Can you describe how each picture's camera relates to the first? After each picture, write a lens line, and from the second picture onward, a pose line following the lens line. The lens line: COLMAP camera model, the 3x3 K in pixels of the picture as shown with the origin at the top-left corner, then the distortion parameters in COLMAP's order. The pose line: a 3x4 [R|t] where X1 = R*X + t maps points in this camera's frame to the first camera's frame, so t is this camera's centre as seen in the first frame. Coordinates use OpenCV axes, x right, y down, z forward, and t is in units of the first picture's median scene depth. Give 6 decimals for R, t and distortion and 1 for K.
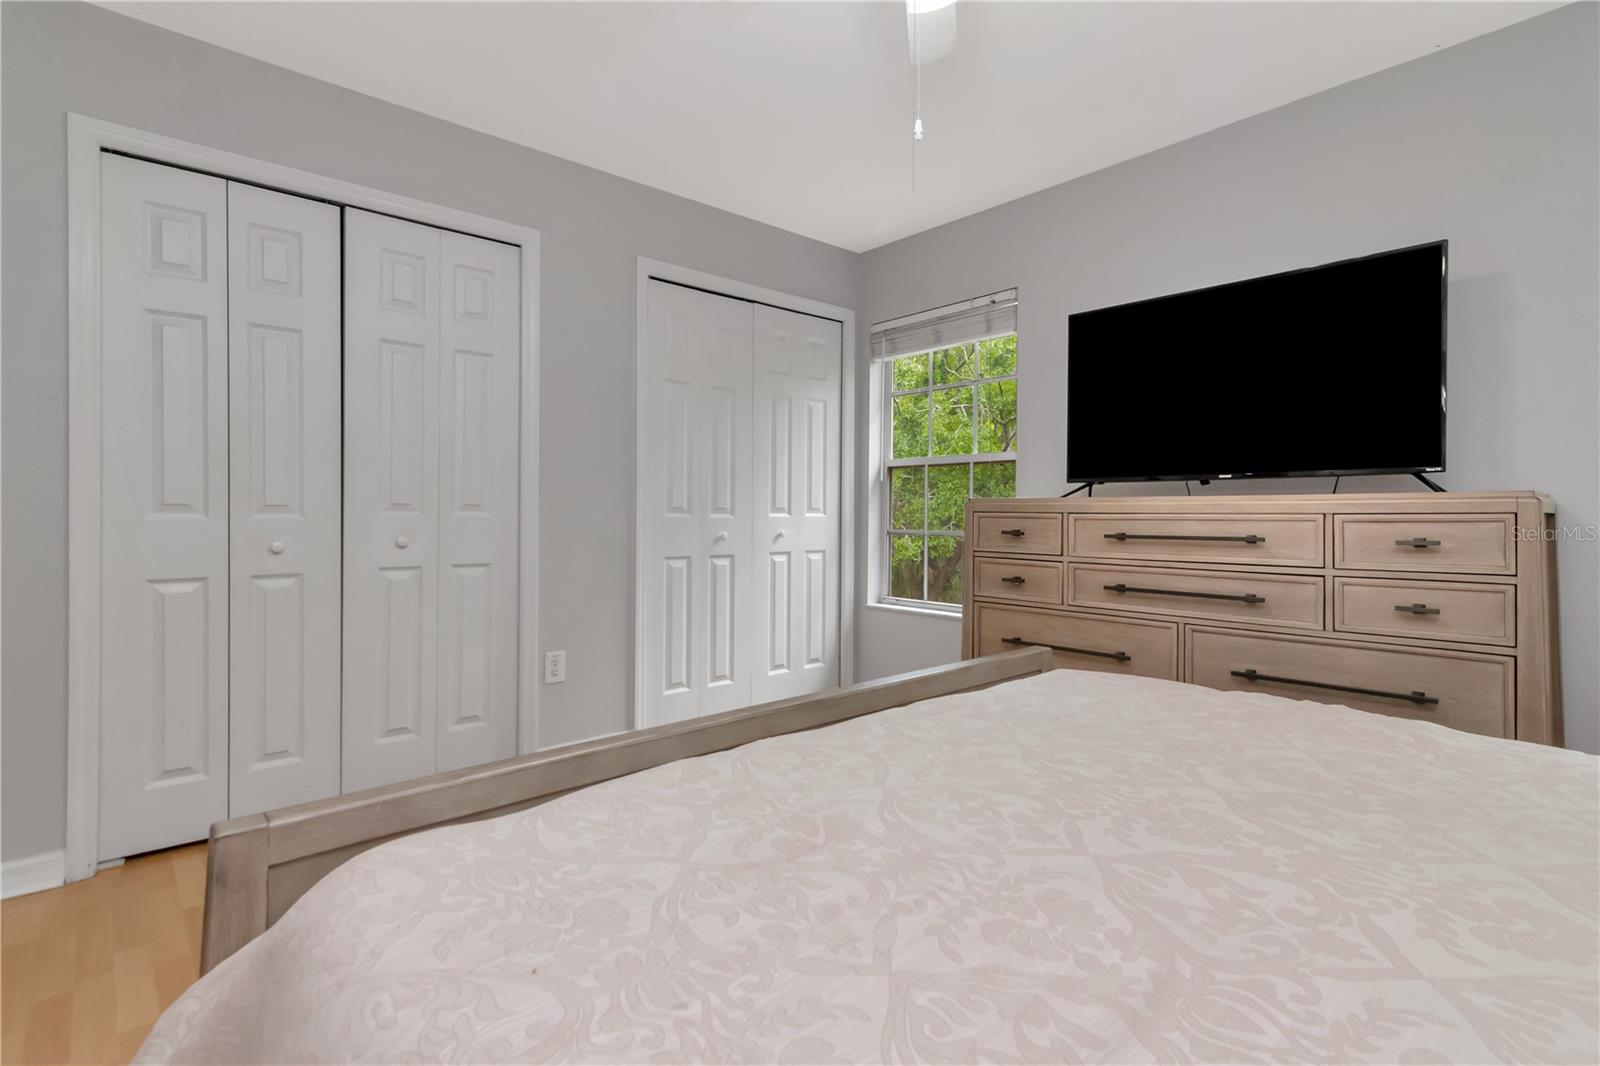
lens RADIAL K [[777.5, 0, 802.5], [0, 777.5, 529.4], [0, 0, 1]] dist [-0.003503, -0.011556]
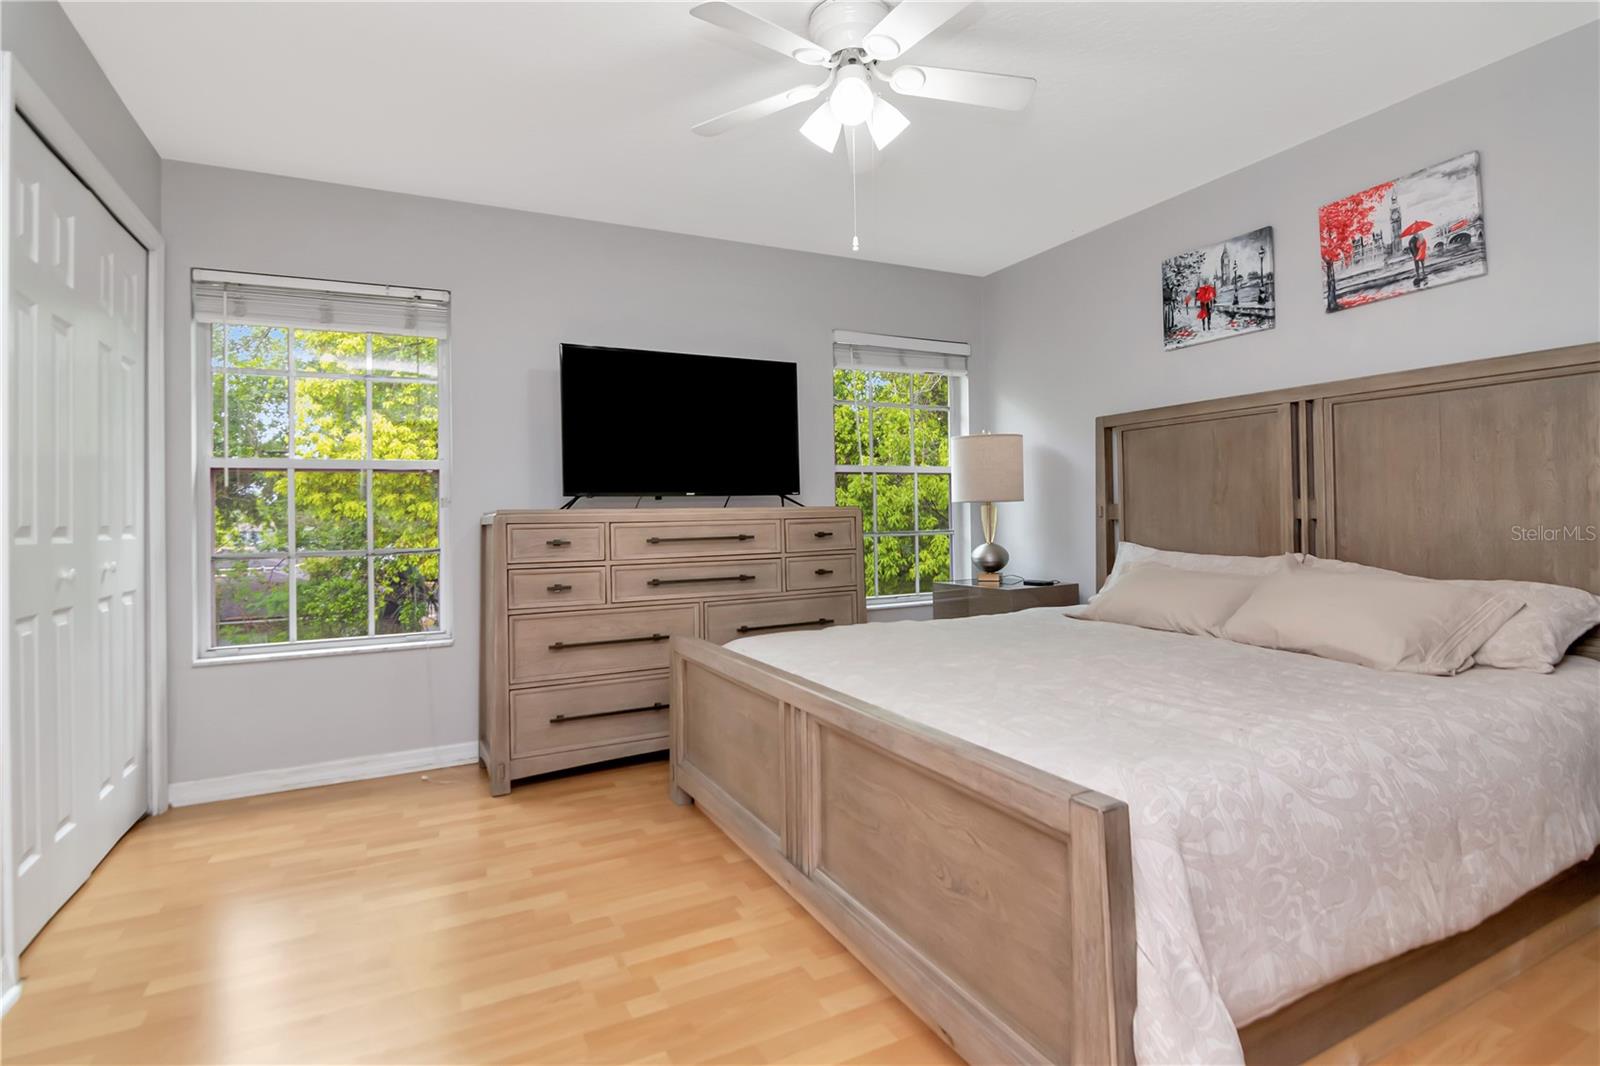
lens RADIAL K [[777.5, 0, 819.7], [0, 777.5, 525.0], [0, 0, 1]] dist [-0.003503, -0.011556]
pose [[0.237900, -0.017255, 0.971136, -0.709732], [0.042032, 0.999088, 0.007455, -0.013266], [-0.970380, 0.039045, 0.238408, 0.434750]]
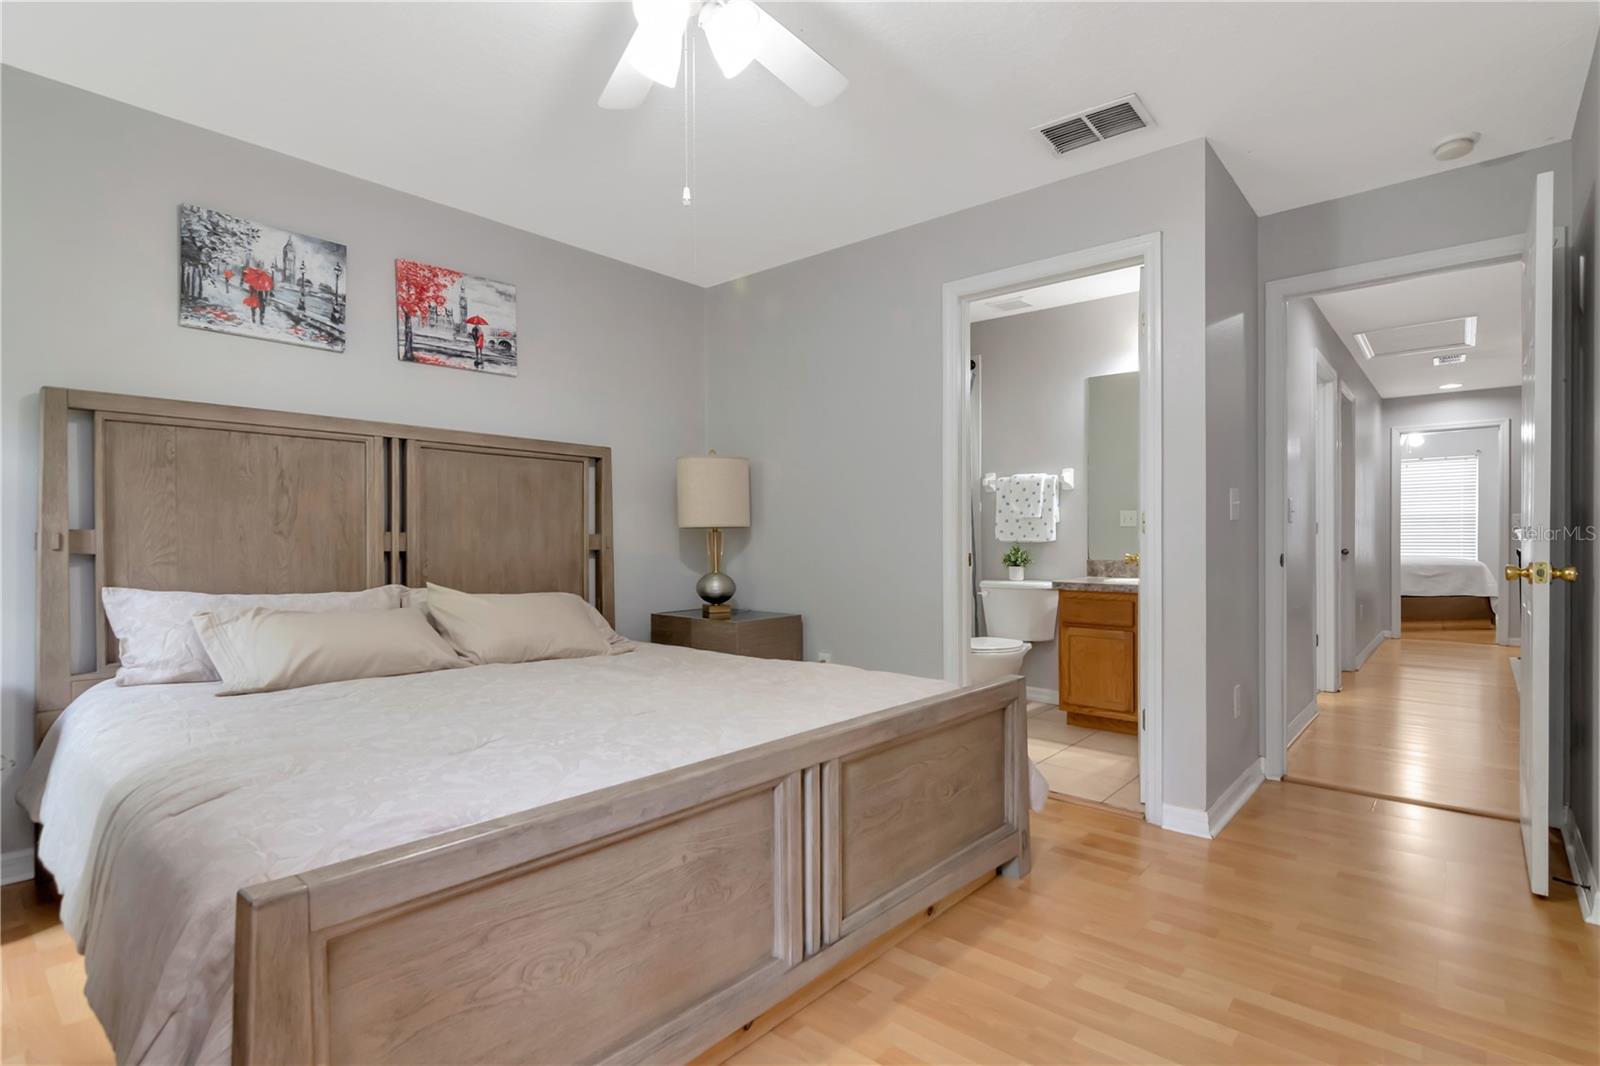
lens RADIAL K [[777.5, 0, 780.9], [0, 777.5, 566.6], [0, 0, 1]] dist [-0.003503, -0.011556]
pose [[-0.994203, 0.001818, -0.107502, 0.078991], [-0.004077, 0.998501, 0.054584, -0.027493], [0.107440, 0.054706, -0.992705, 1.229988]]
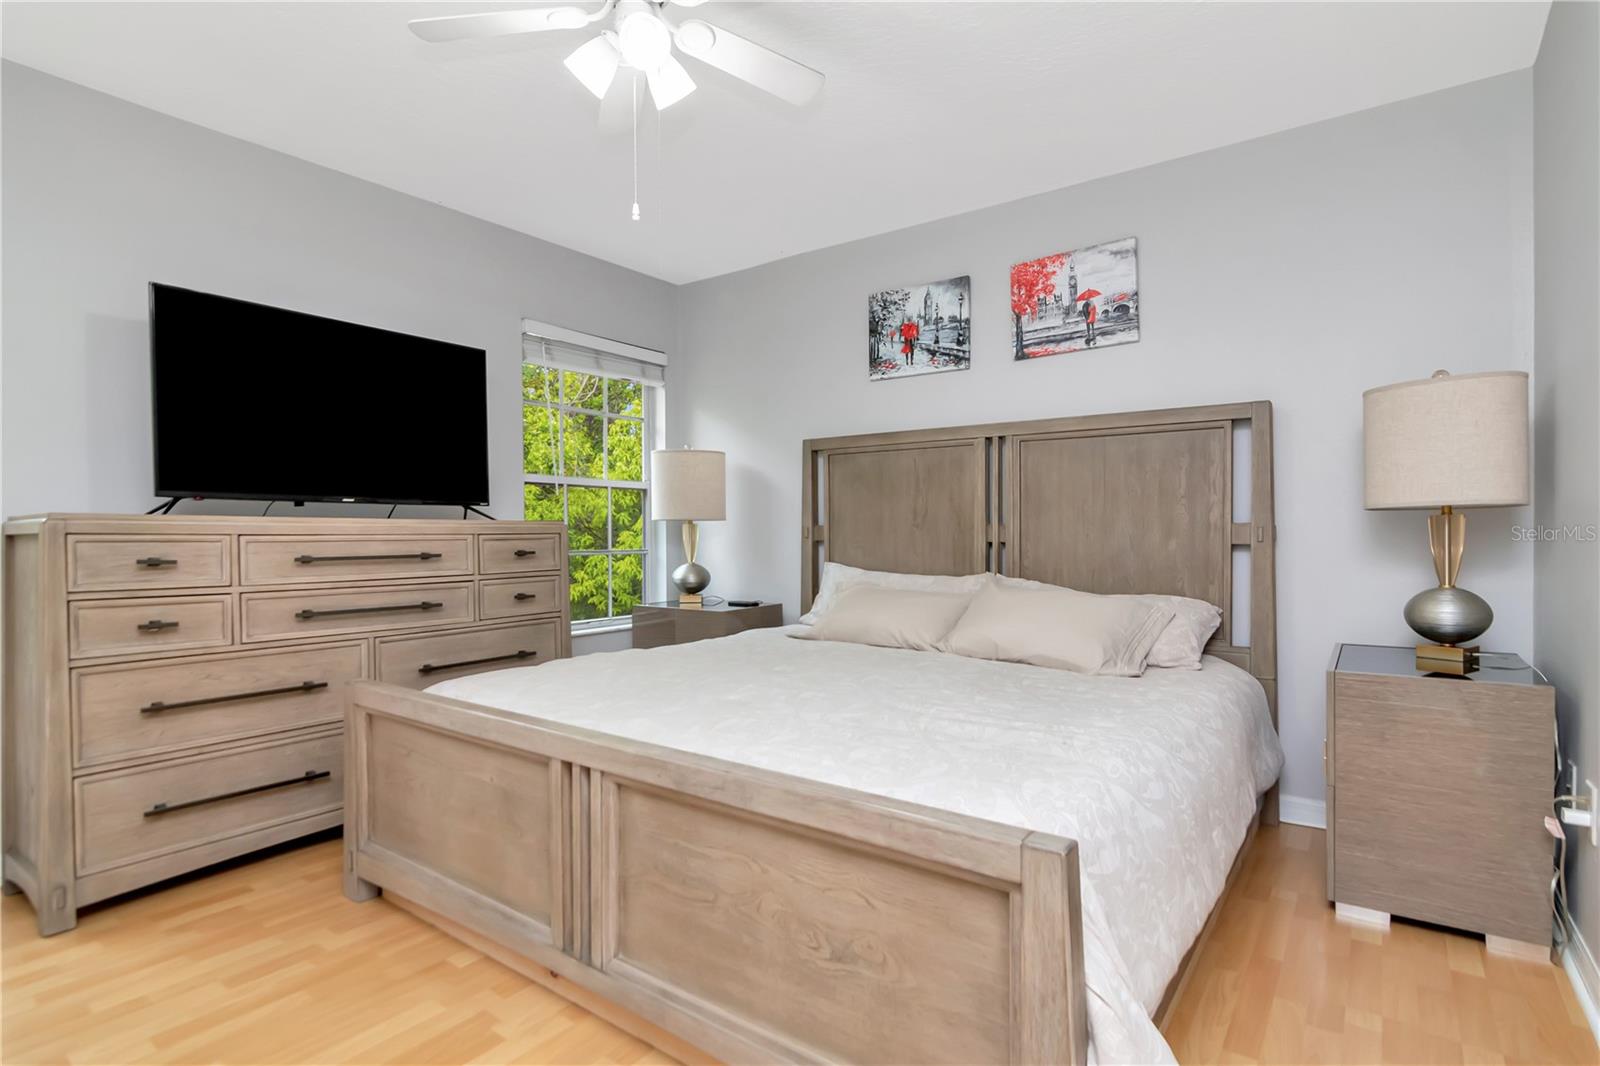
lens RADIAL K [[777.5, 0, 800.4], [0, 777.5, 553.0], [0, 0, 1]] dist [-0.003503, -0.011556]
pose [[-0.211869, -0.027480, 0.976912, -0.620442], [0.023037, 0.999186, 0.033103, -0.015651], [-0.977027, 0.029518, -0.211063, 0.592367]]
